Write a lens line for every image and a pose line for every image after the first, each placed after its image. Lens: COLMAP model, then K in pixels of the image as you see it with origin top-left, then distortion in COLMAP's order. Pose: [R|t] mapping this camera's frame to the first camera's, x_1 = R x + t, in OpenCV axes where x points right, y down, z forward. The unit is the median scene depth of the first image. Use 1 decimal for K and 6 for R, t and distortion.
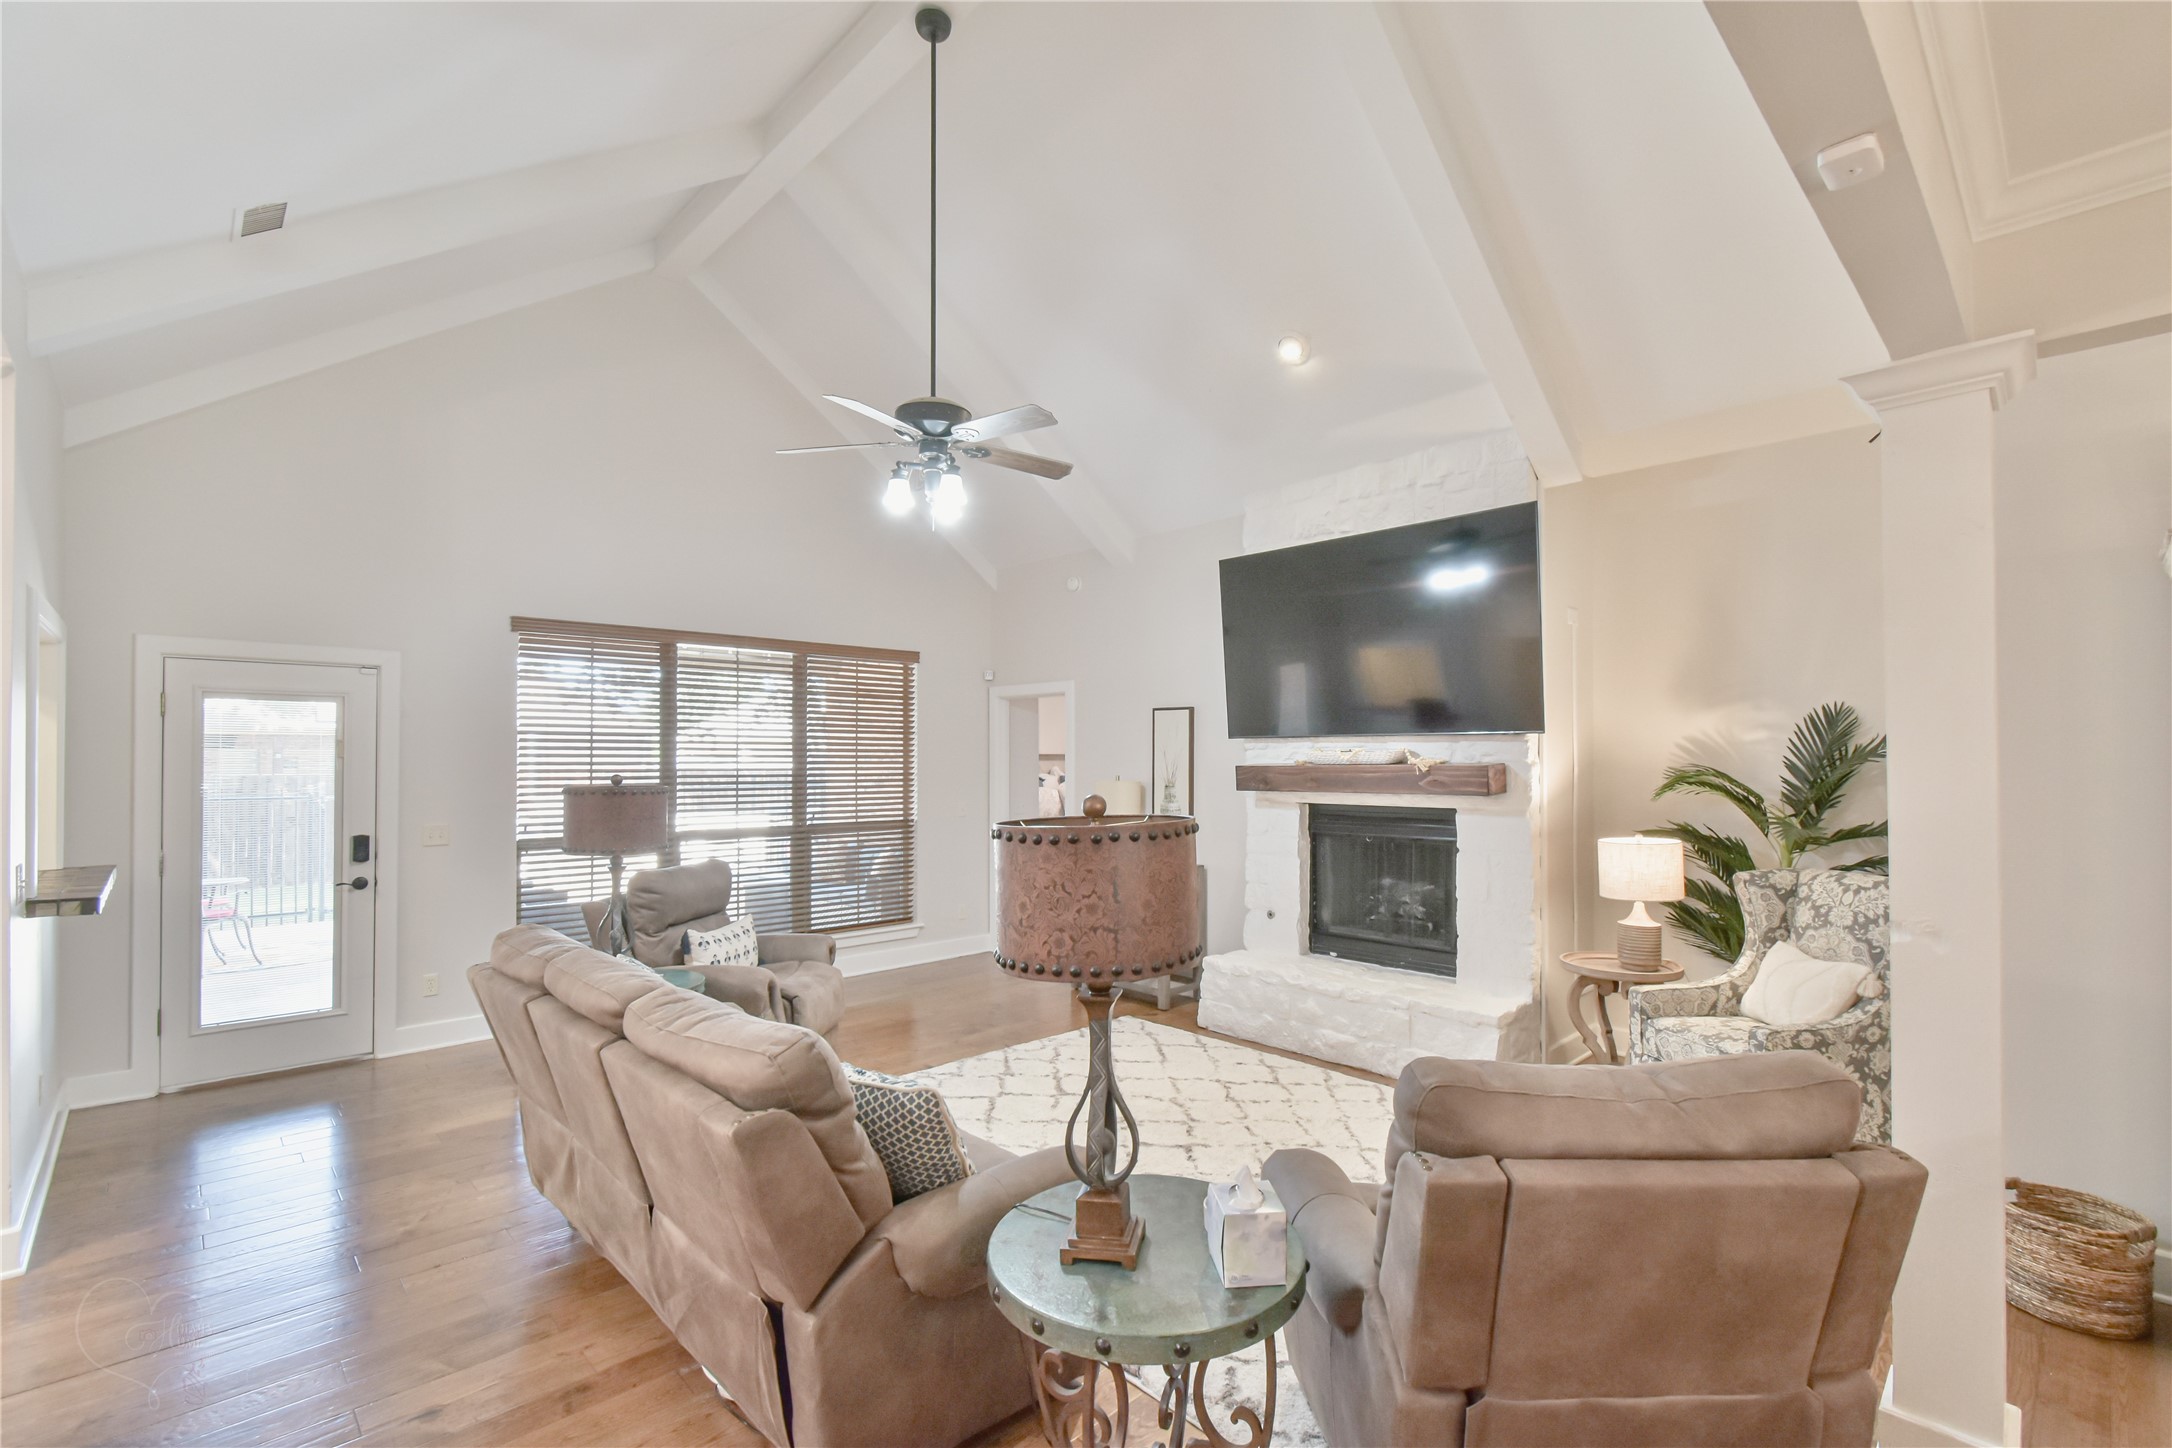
lens RADIAL K [[966.8, 0, 1087.4], [0, 966.8, 747.2], [0, 0, 1]] dist [0.014033, -0.008963]
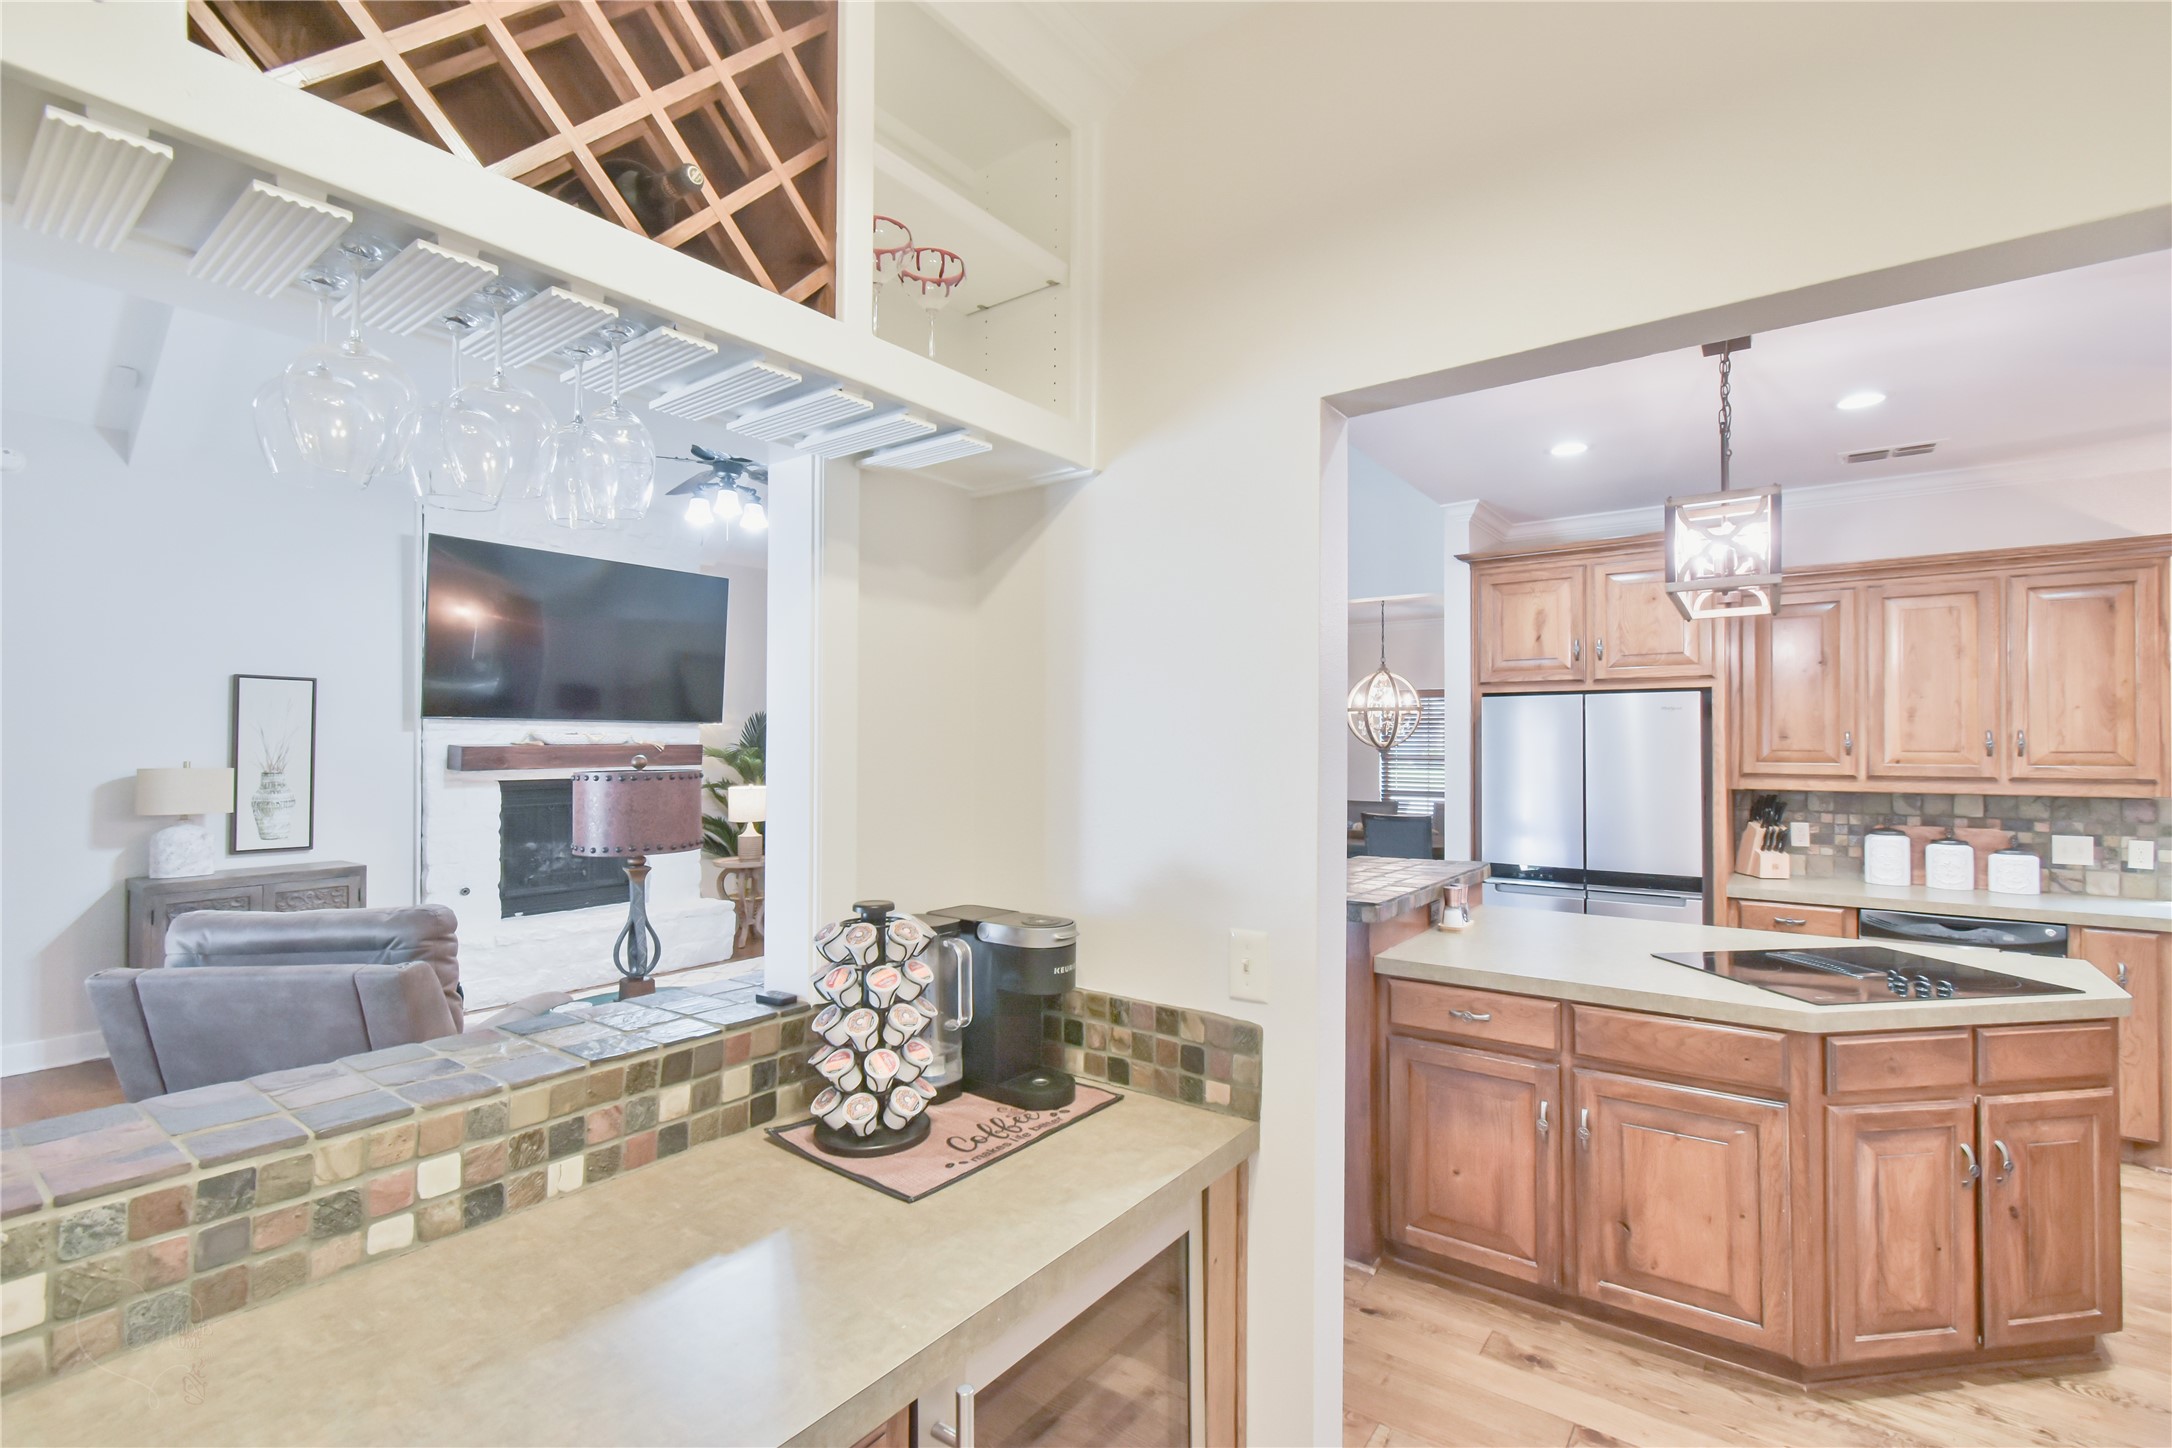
lens RADIAL K [[966.8, 0, 1087.4], [0, 966.8, 747.2], [0, 0, 1]] dist [0.014033, -0.008963]
pose [[-0.168929, -0.004838, 0.985616, -1.086911], [-0.012952, 0.999913, 0.002688, 0.010149], [-0.985543, -0.012311, -0.168977, 0.612903]]
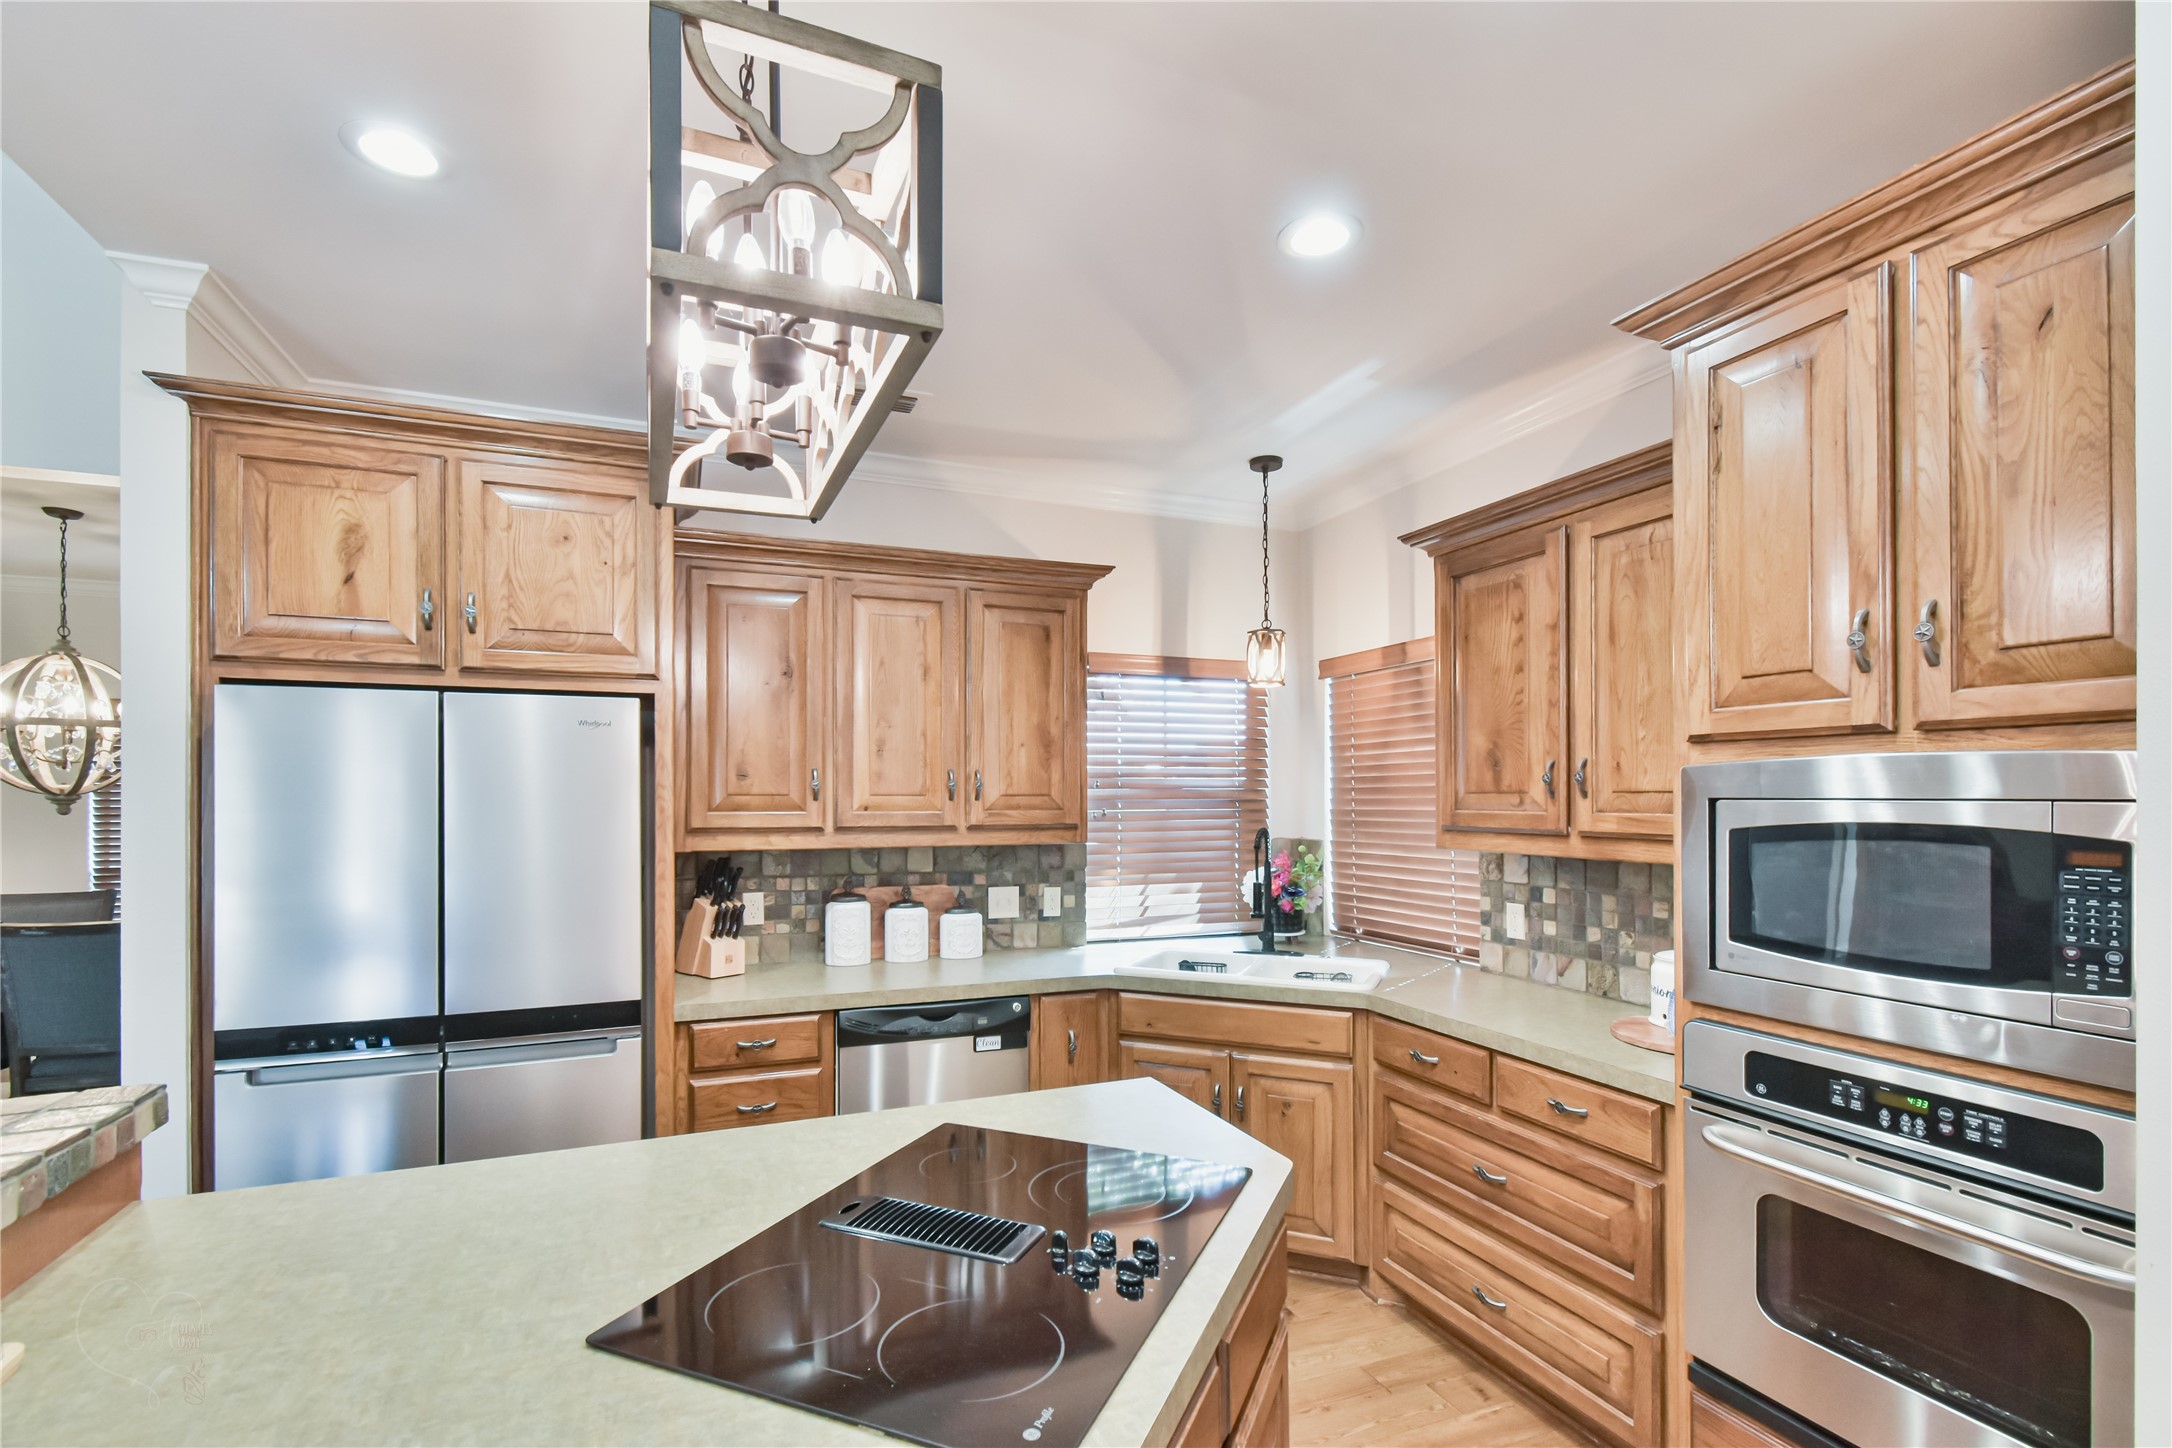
lens RADIAL K [[980.7, 0, 1060.9], [0, 980.7, 789.5], [0, 0, 1]] dist [0.010924, -0.008096]
pose [[-0.927380, 0.000902, 0.374119, -0.752217], [-0.005169, 0.999871, -0.015225, 0.012448], [-0.374084, -0.016053, -0.927256, 0.349365]]
